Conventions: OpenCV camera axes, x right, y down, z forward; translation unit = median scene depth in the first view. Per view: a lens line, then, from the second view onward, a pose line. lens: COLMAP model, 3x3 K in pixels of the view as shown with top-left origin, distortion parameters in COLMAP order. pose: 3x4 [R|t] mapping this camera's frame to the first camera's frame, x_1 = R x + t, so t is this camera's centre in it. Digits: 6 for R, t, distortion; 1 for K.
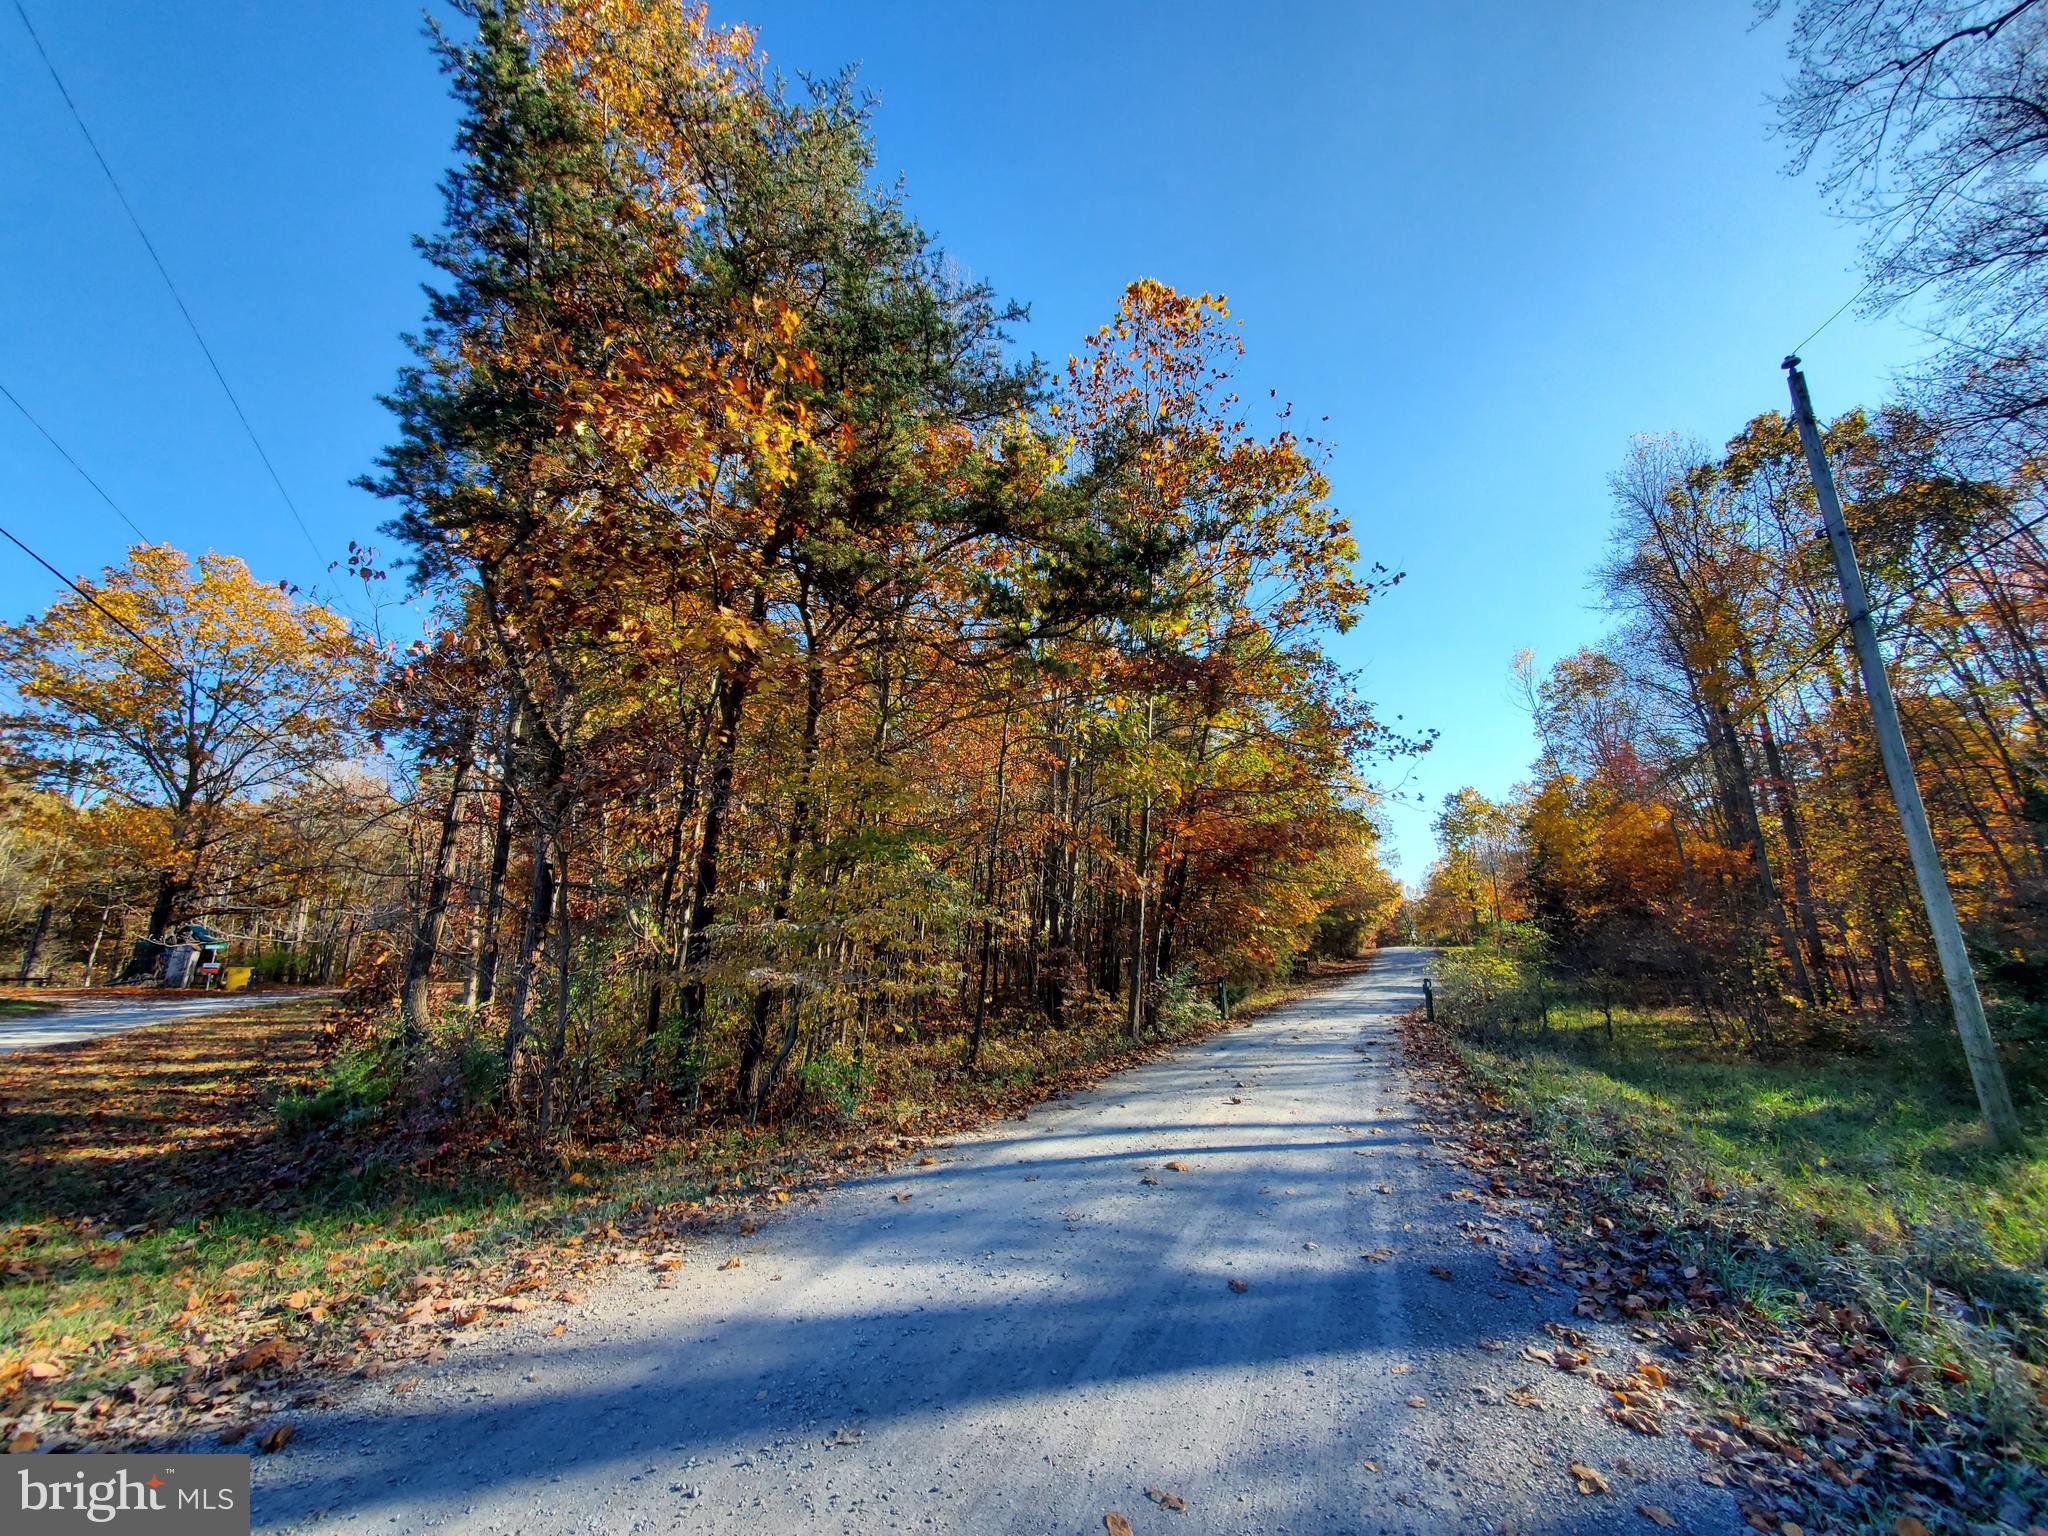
lens RADIAL K [[821.6, 0, 1024.0], [0, 821.6, 768.0], [0, 0, 1]] dist [0.000138, 0.000019]
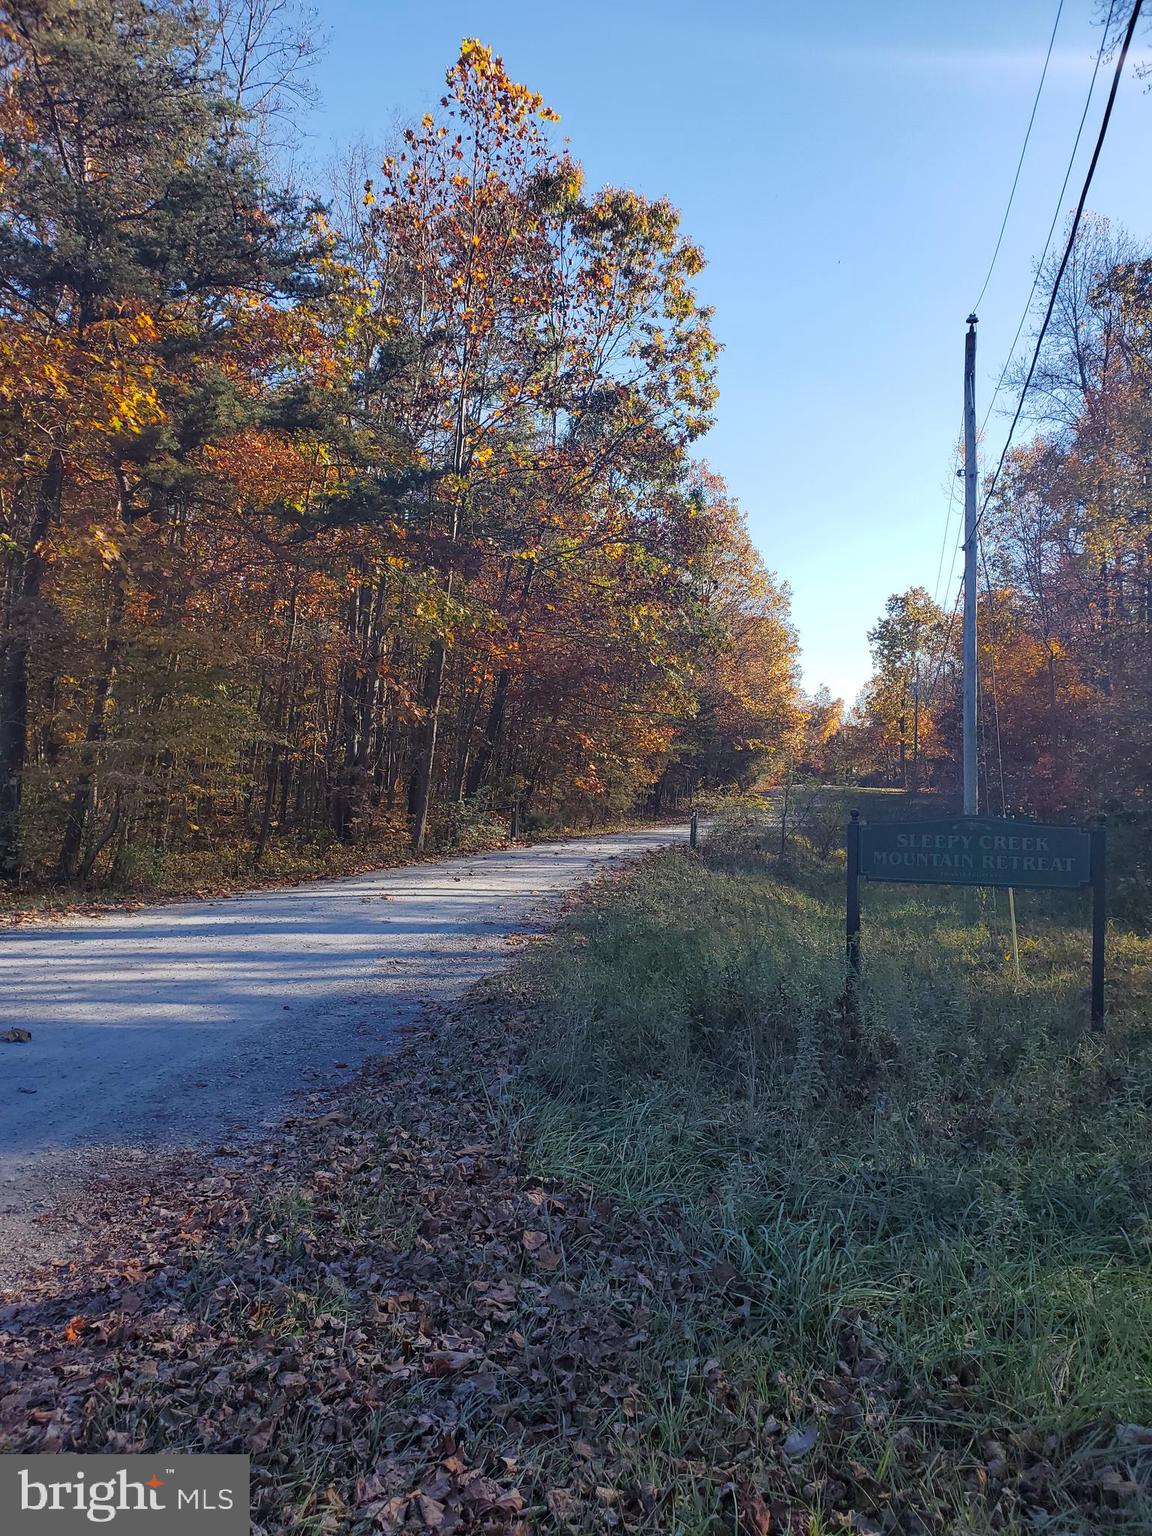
lens RADIAL K [[1318.1, 0, 576.0], [0, 1318.1, 768.0], [0, 0, 1]] dist [0.008841, 0.003589]
pose [[0.983648, 0.043509, 0.174769, 0.014043], [-0.079732, 0.975309, 0.205950, -0.056790], [-0.161493, -0.216516, 0.962830, -0.253388]]
